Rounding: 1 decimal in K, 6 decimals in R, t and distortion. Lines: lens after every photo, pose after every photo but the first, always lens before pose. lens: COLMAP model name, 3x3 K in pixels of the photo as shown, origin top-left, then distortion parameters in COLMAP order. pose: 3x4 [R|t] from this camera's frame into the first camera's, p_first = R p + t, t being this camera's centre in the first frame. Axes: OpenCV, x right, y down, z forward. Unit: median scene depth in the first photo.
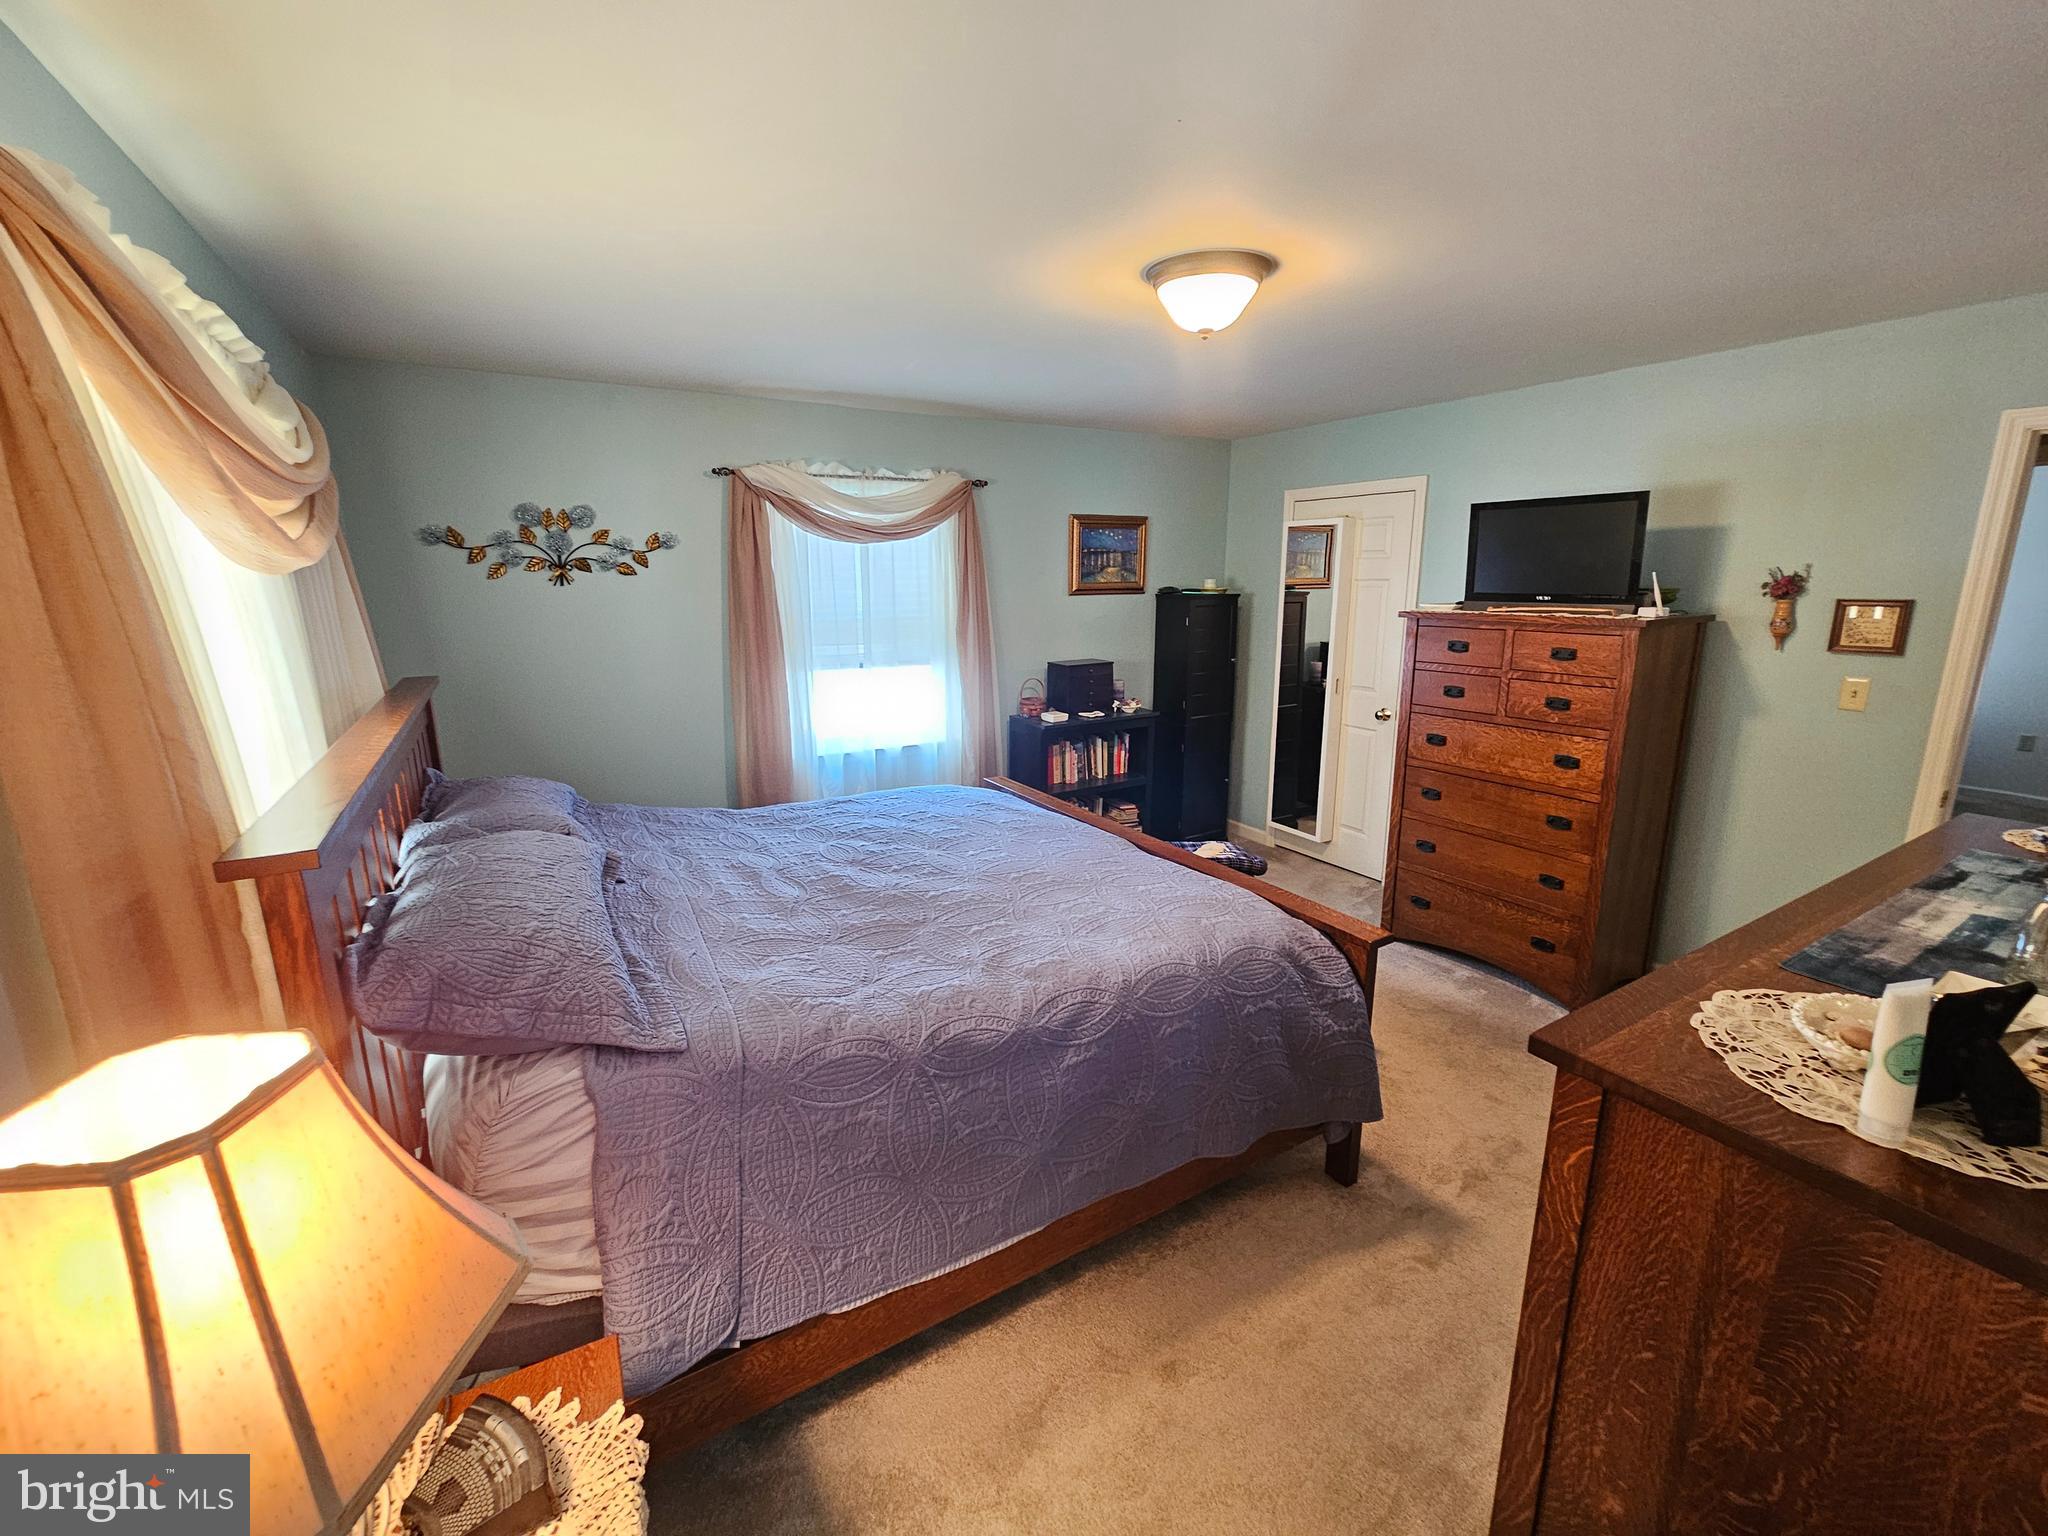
lens RADIAL K [[842.4, 0, 1020.7], [0, 842.4, 760.9], [0, 0, 1]] dist [-0.001563, 0.000425]
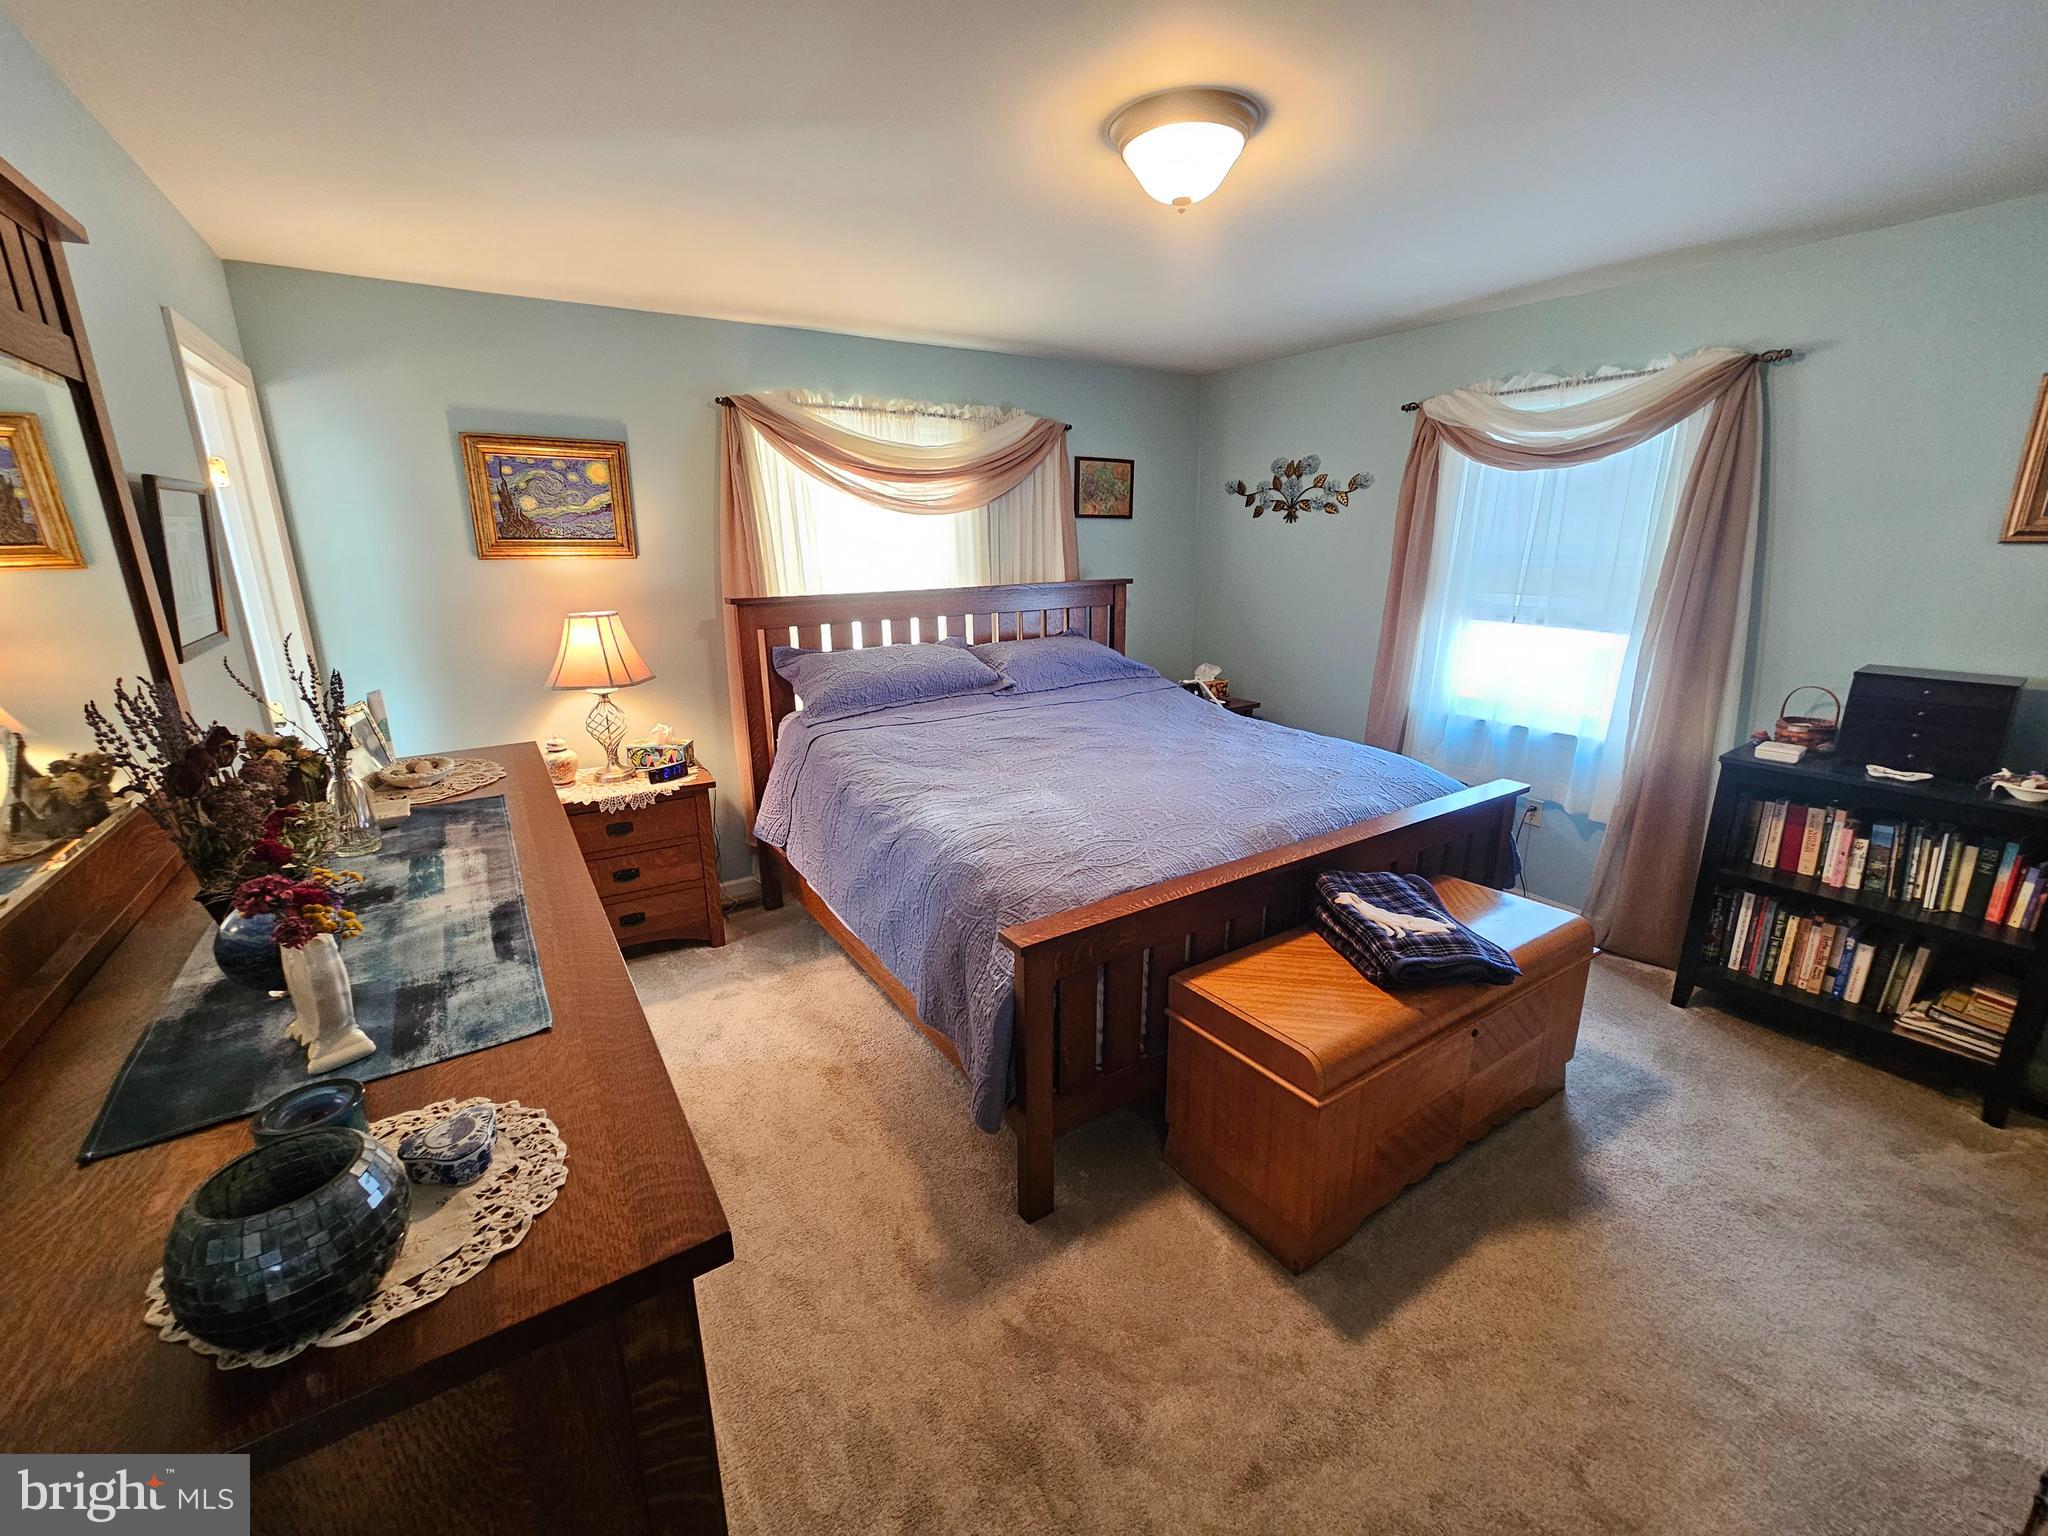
lens RADIAL K [[842.4, 0, 1025.8], [0, 842.4, 764.6], [0, 0, 1]] dist [-0.001563, 0.000425]
pose [[0.039864, 0.273099, -0.961160, 0.738681], [-0.208860, 0.942953, 0.259263, -0.110280], [0.977133, 0.190412, 0.094630, 0.558868]]
